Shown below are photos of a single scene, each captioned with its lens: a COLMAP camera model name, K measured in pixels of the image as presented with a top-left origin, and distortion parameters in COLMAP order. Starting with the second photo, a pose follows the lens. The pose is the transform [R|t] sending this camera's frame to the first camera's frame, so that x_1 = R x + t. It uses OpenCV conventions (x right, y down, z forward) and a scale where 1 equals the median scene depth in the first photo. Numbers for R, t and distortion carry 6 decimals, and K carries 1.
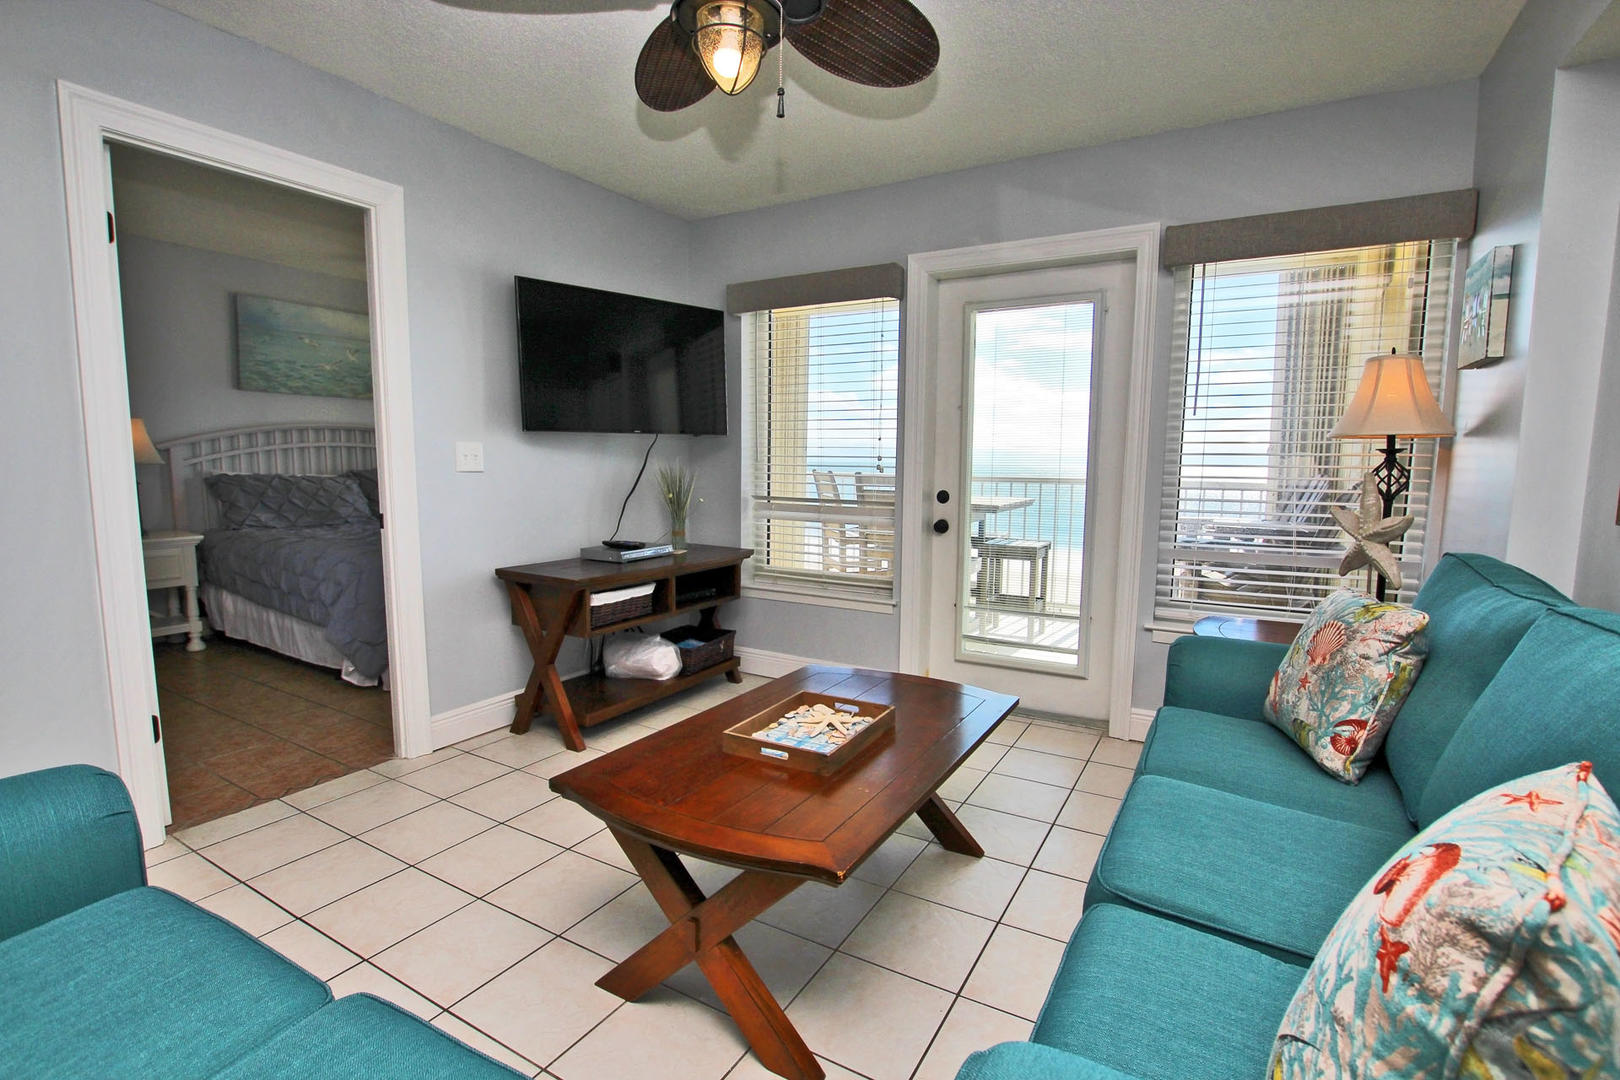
lens RADIAL K [[747.4, 0, 806.2], [0, 747.4, 539.9], [0, 0, 1]] dist [-0.030319, 0.001514]
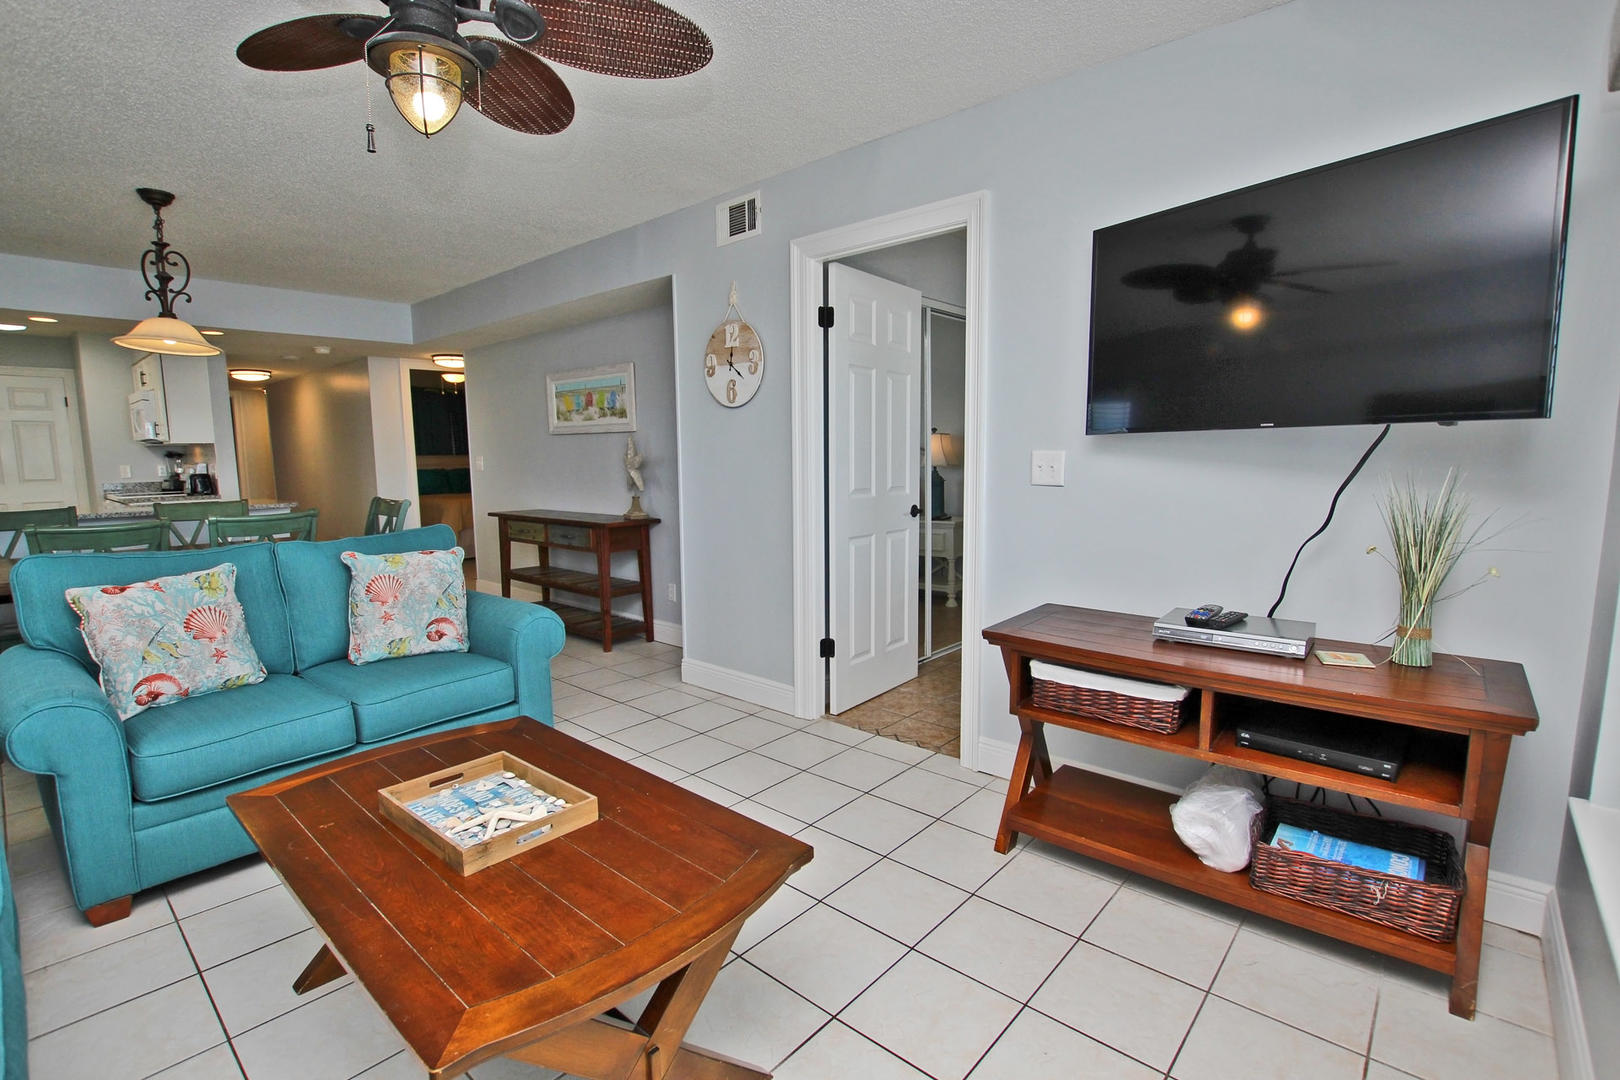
lens RADIAL K [[747.4, 0, 808.7], [0, 747.4, 543.8], [0, 0, 1]] dist [-0.030319, 0.001514]
pose [[-0.193445, 0.110295, -0.974892, 0.448915], [-0.087941, 0.987712, 0.129195, -0.113380], [0.977162, 0.110725, -0.181369, 0.907547]]
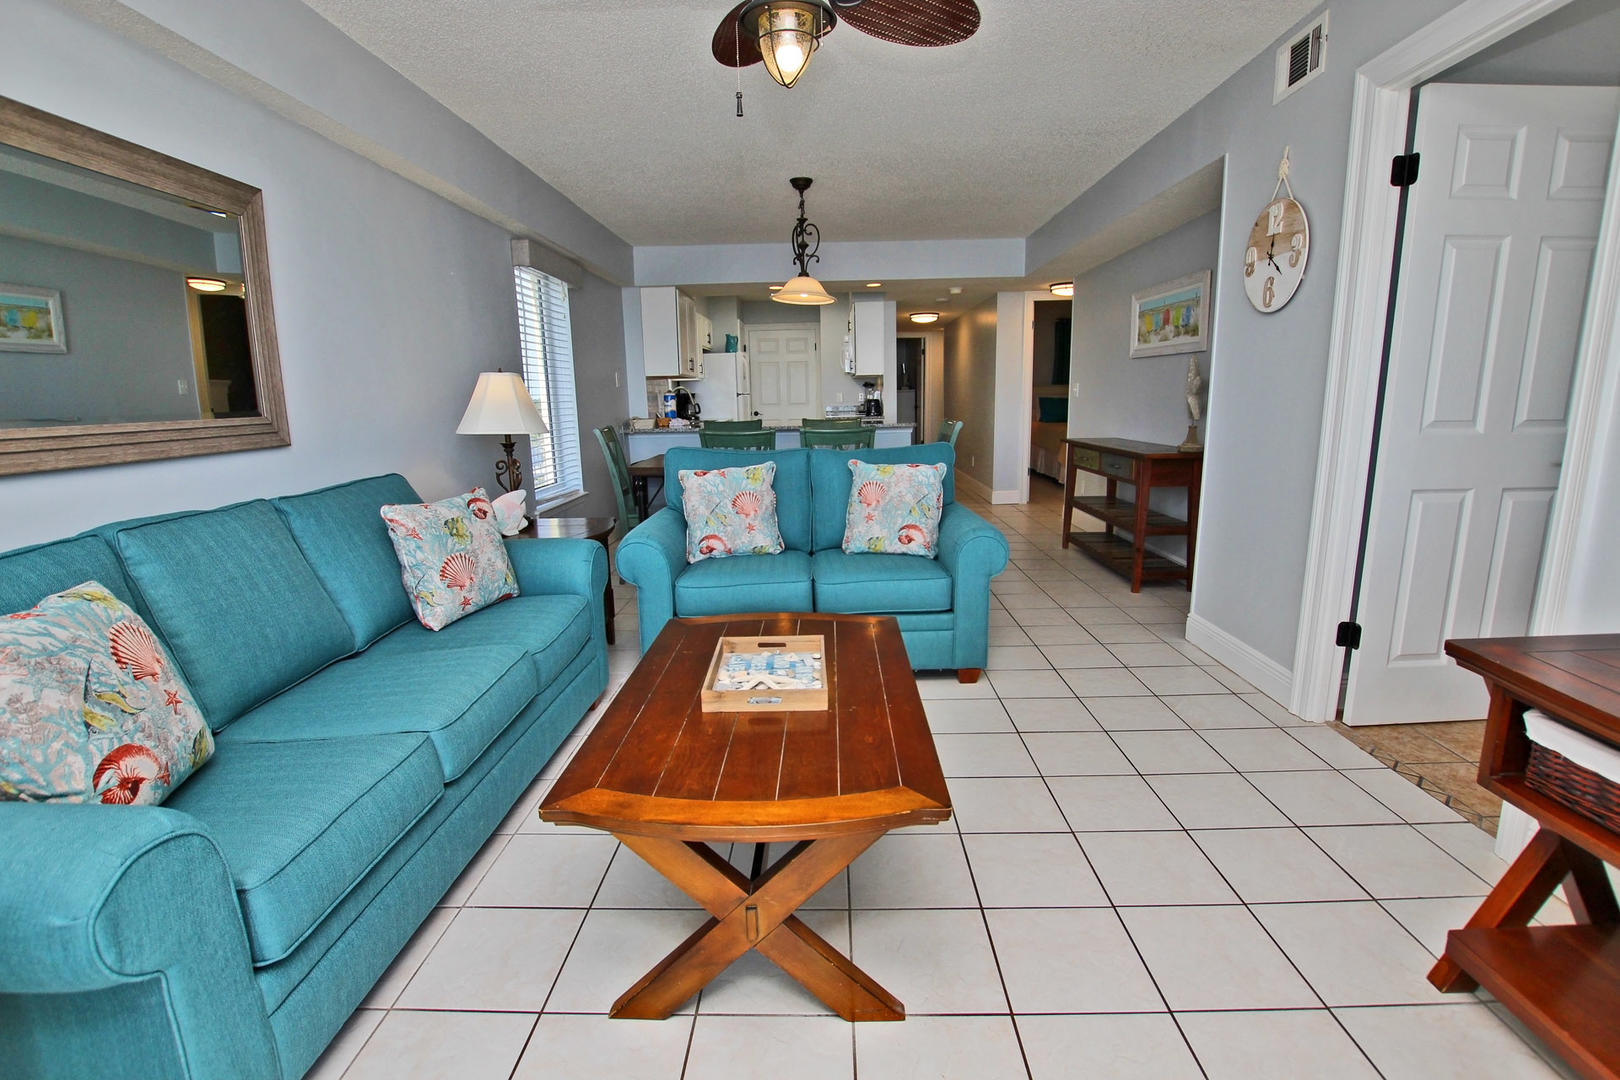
lens RADIAL K [[747.4, 0, 818.0], [0, 747.4, 543.8], [0, 0, 1]] dist [-0.030319, 0.001514]
pose [[-0.871670, 0.104026, -0.478926, 0.253585], [-0.035192, 0.961406, 0.272875, -0.117559], [0.488828, 0.254711, -0.834367, 1.129285]]
